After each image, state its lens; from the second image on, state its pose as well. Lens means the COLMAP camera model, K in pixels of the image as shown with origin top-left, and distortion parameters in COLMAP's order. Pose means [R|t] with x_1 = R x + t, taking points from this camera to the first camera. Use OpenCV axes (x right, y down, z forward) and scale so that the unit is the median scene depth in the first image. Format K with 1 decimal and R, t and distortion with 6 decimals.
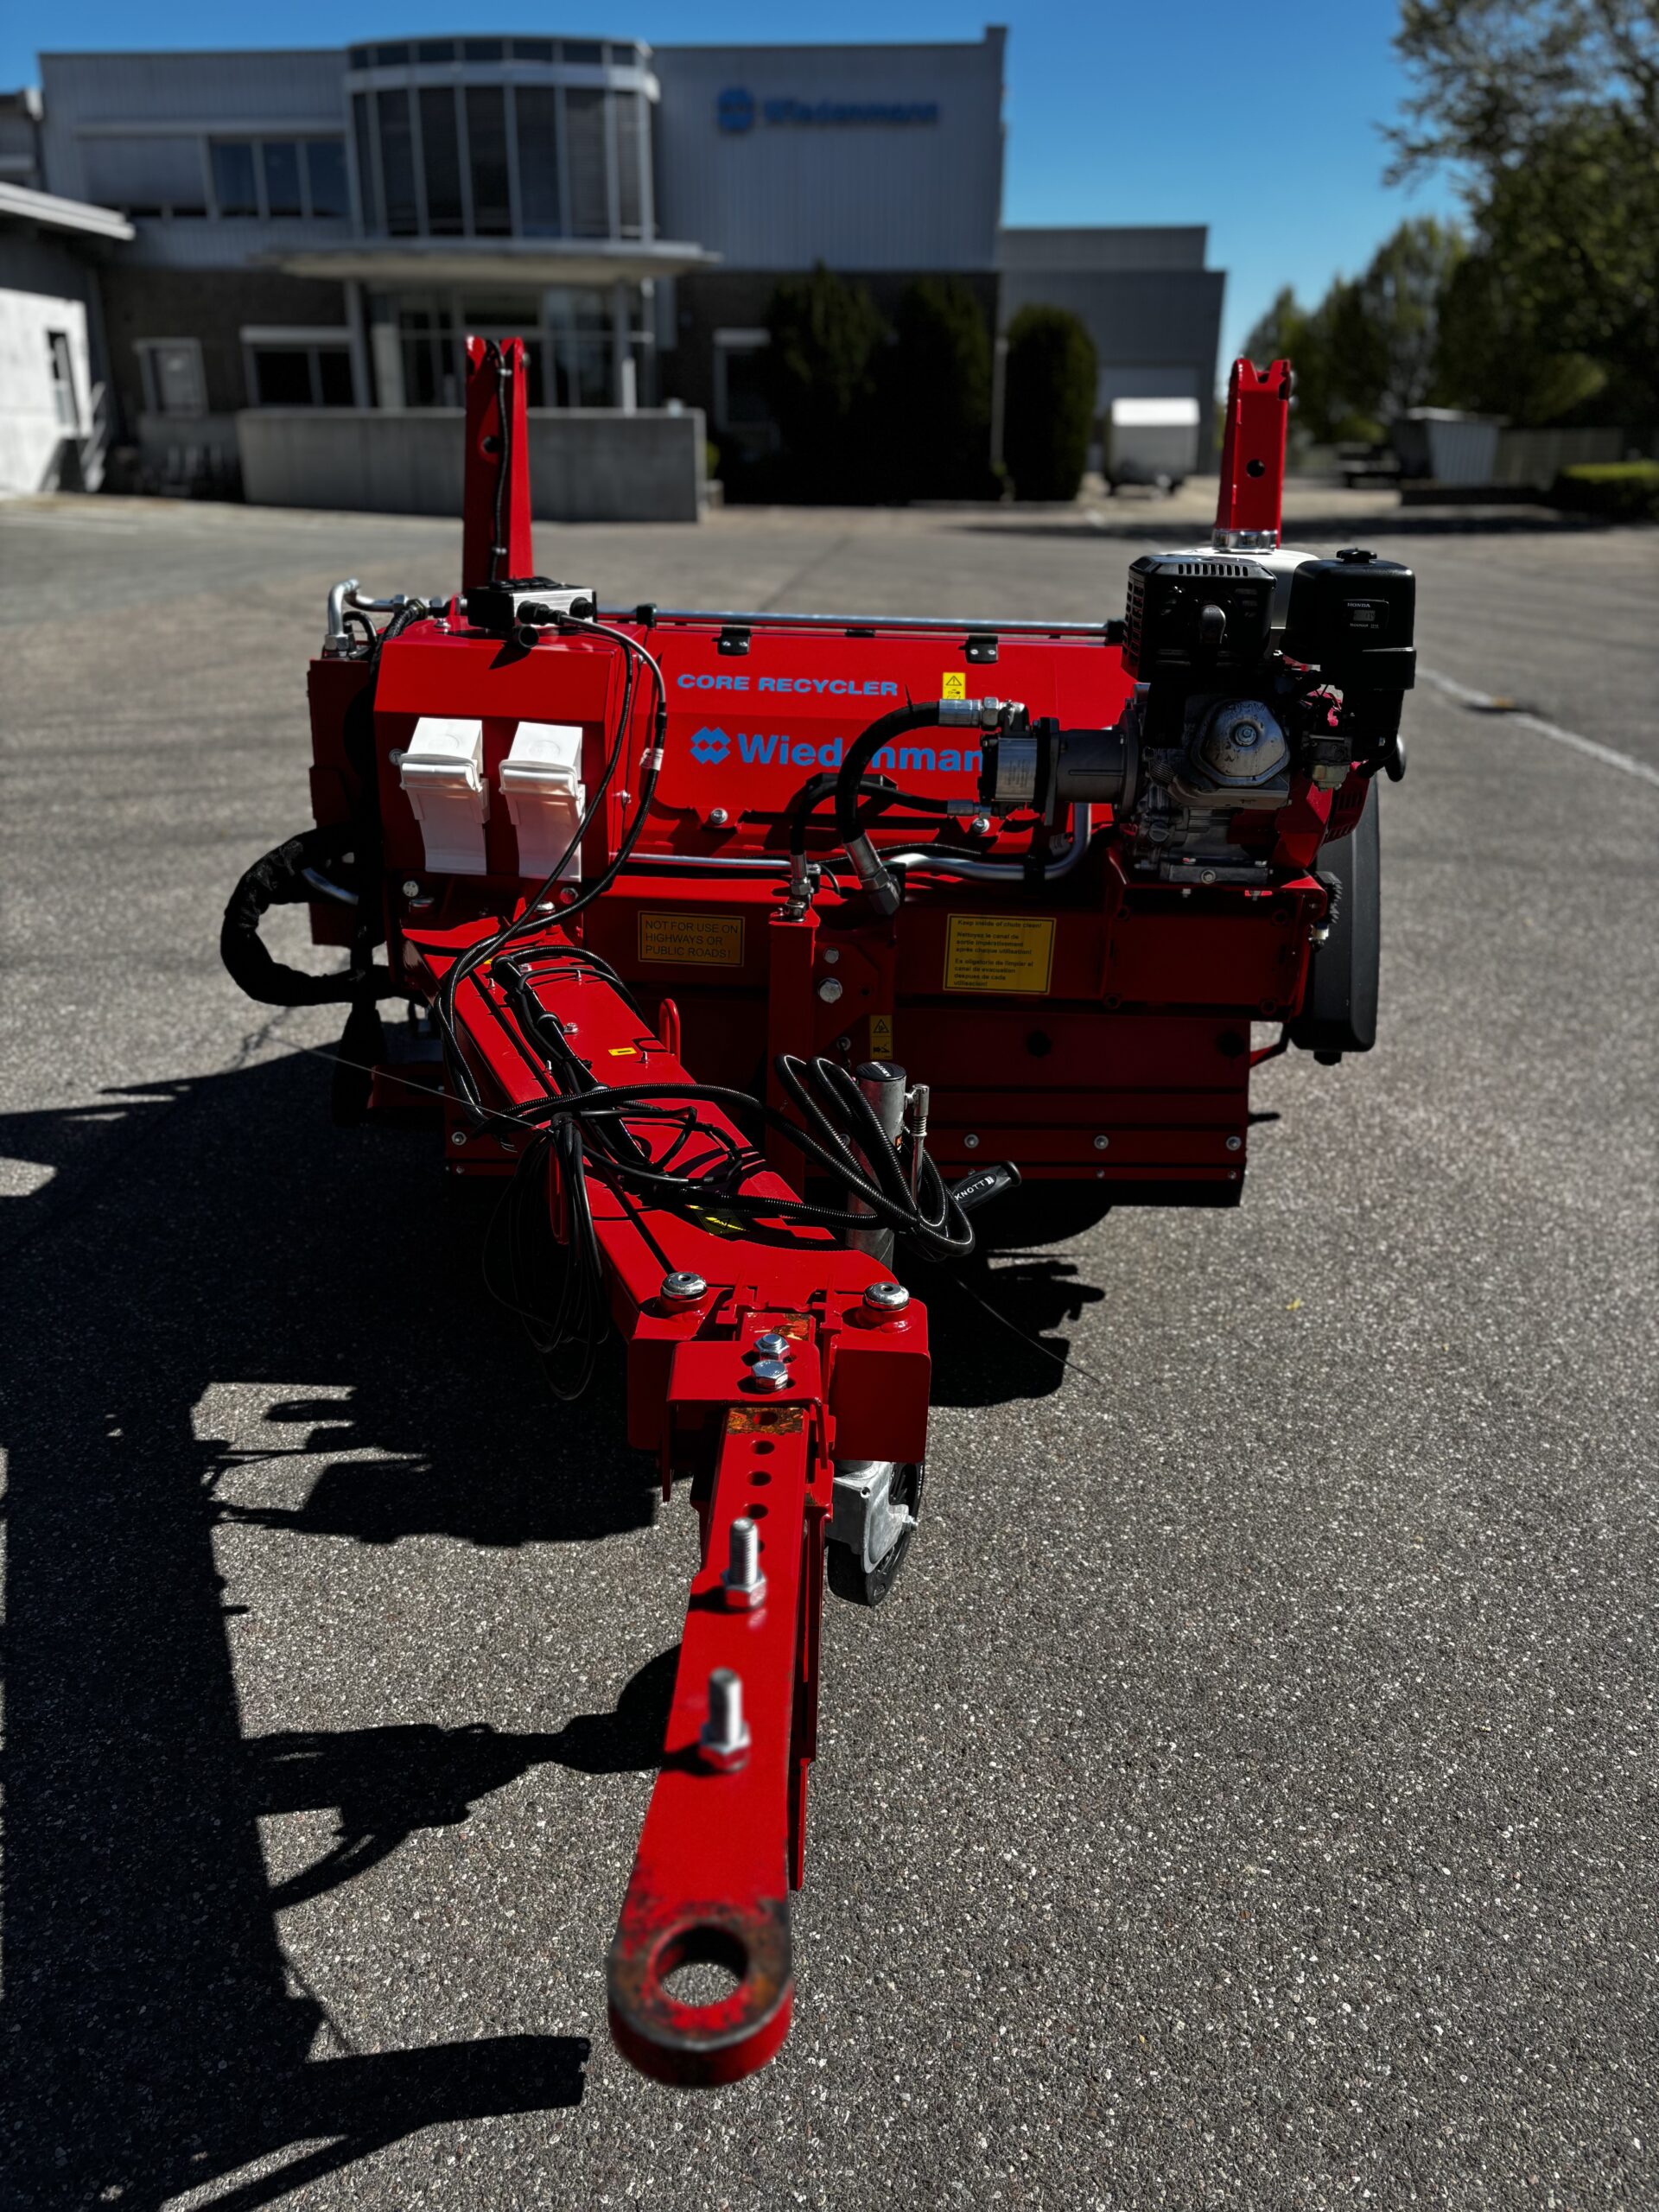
lens RADIAL K [[1656.4, 0, 817.2], [0, 1656.4, 1071.8], [0, 0, 1]] dist [0.011681, -0.025412]
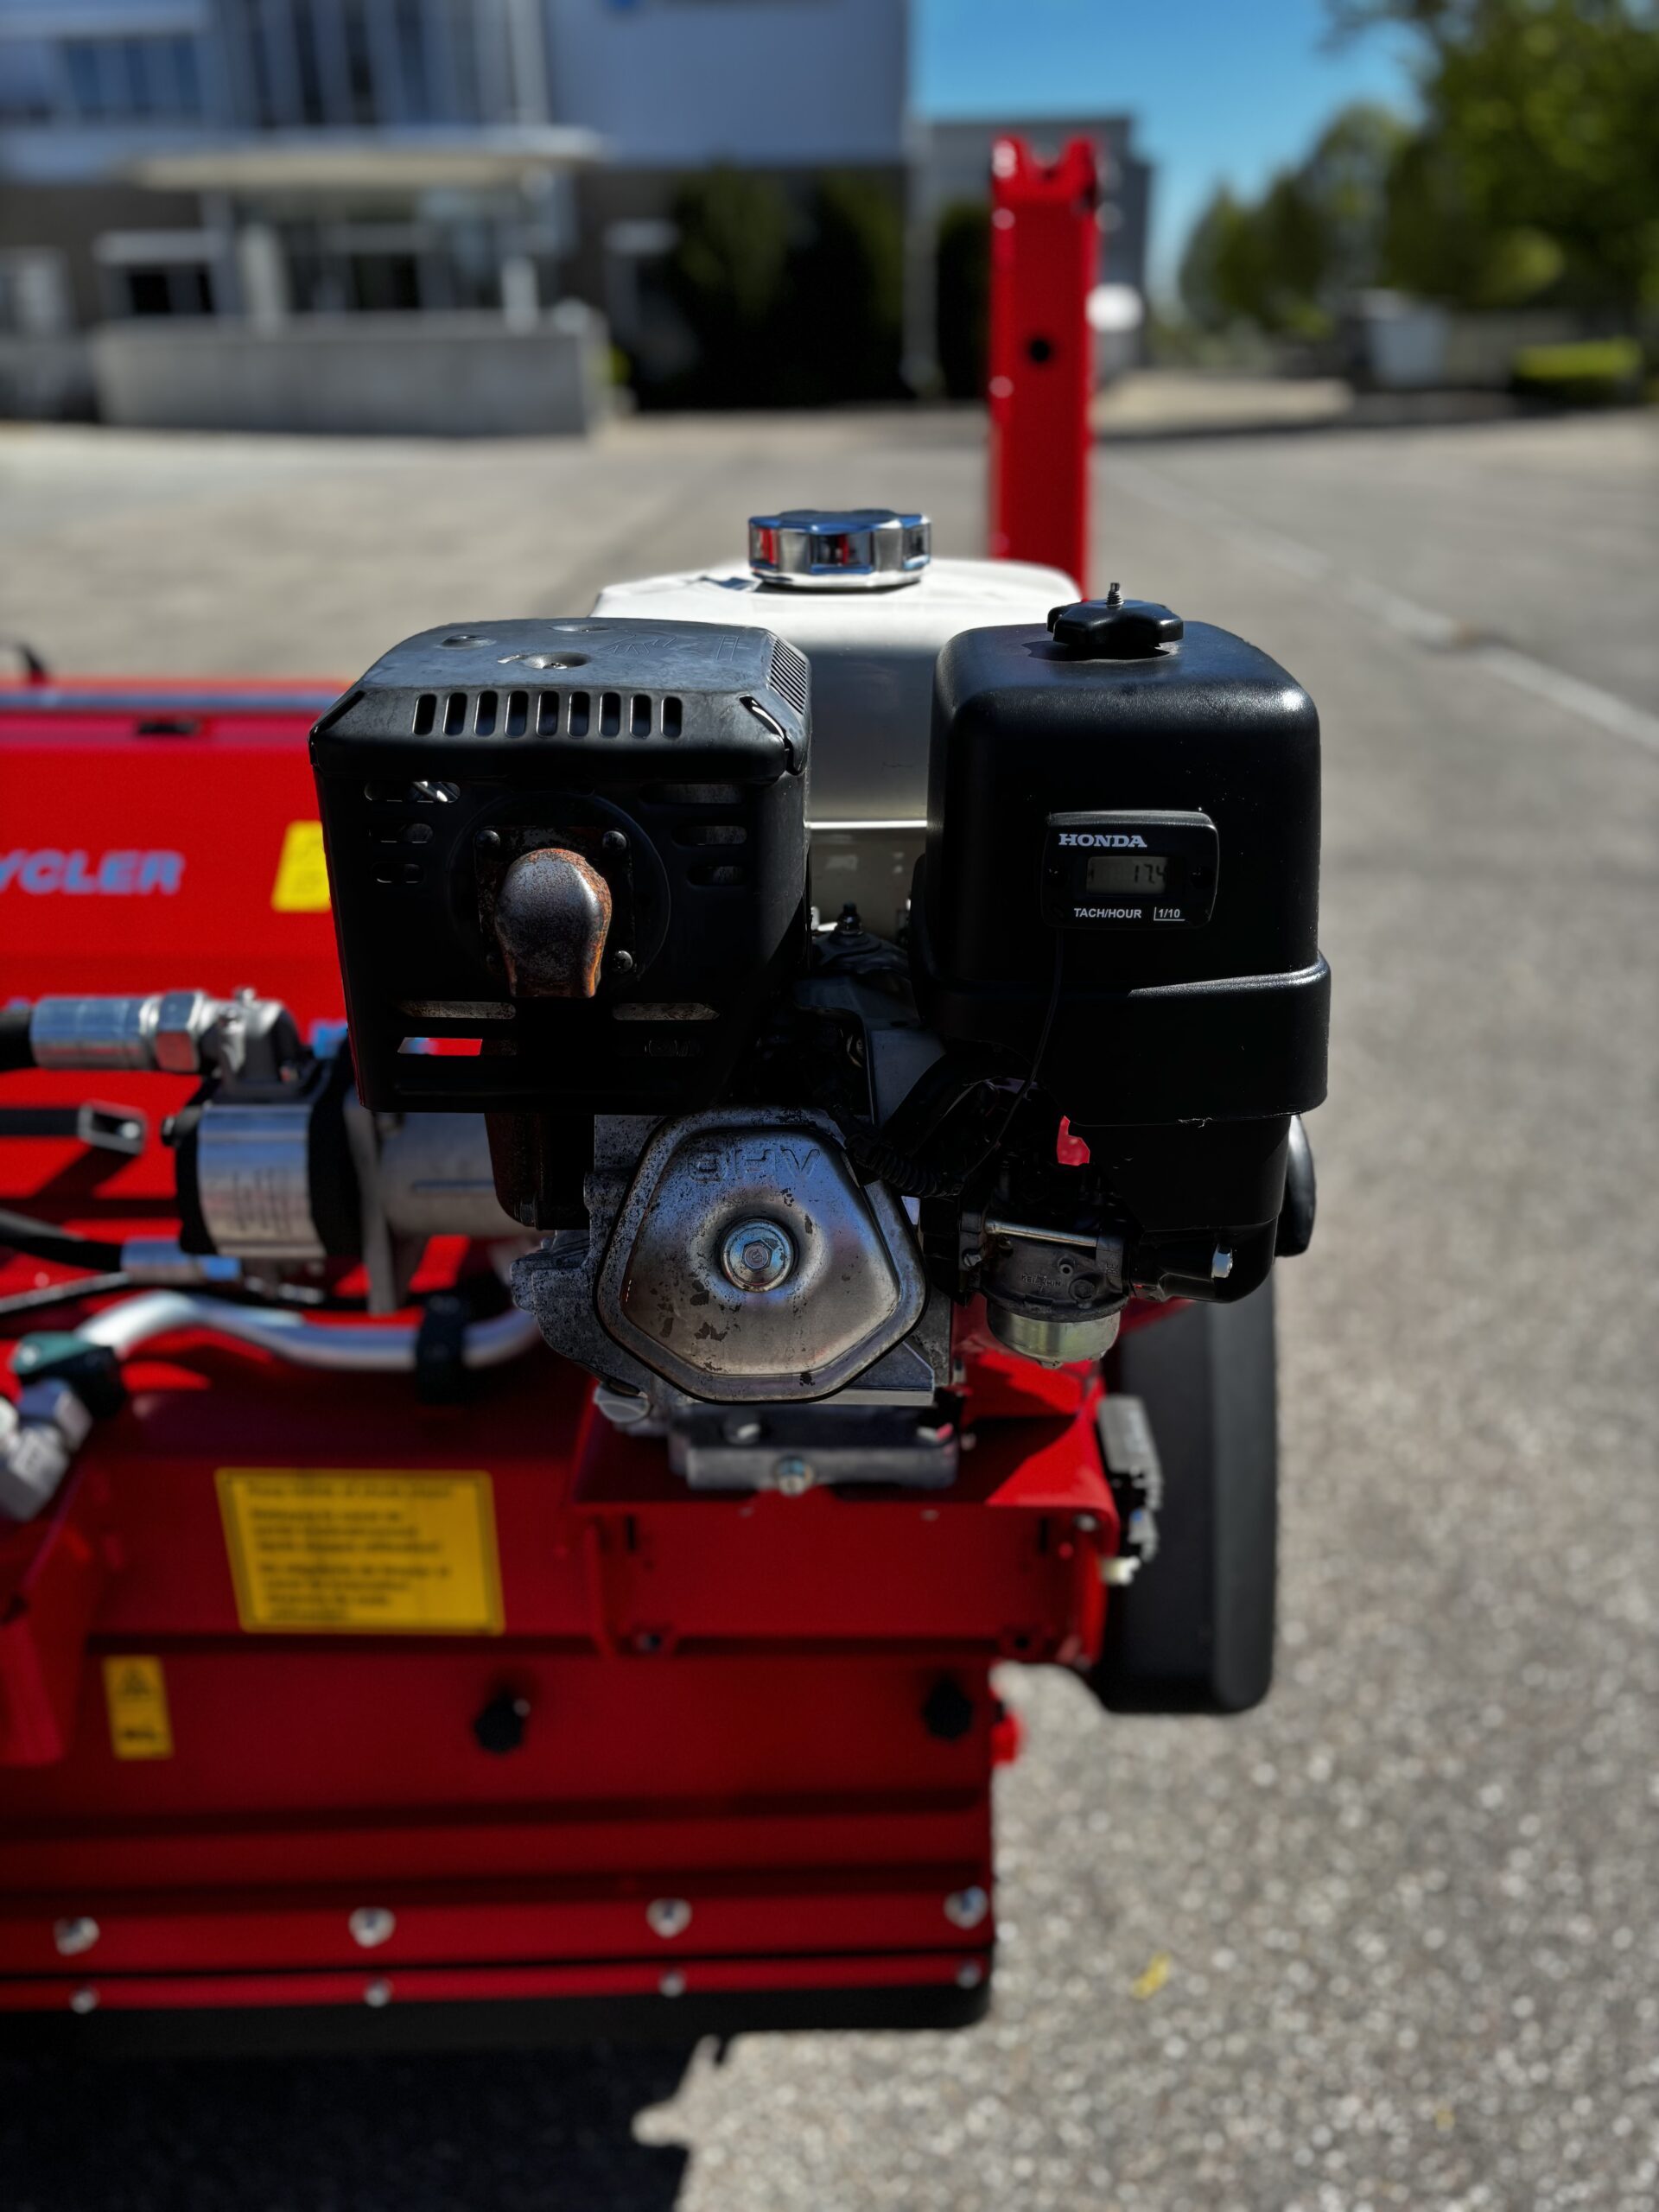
lens RADIAL K [[1672.8, 0, 835.2], [0, 1672.8, 1051.8], [0, 0, 1]] dist [0.003021, -0.002825]
pose [[0.998751, -0.036898, 0.033693, 0.143640], [0.035723, 0.998754, 0.034854, -0.135451], [-0.034937, -0.033607, 0.998824, 0.386539]]
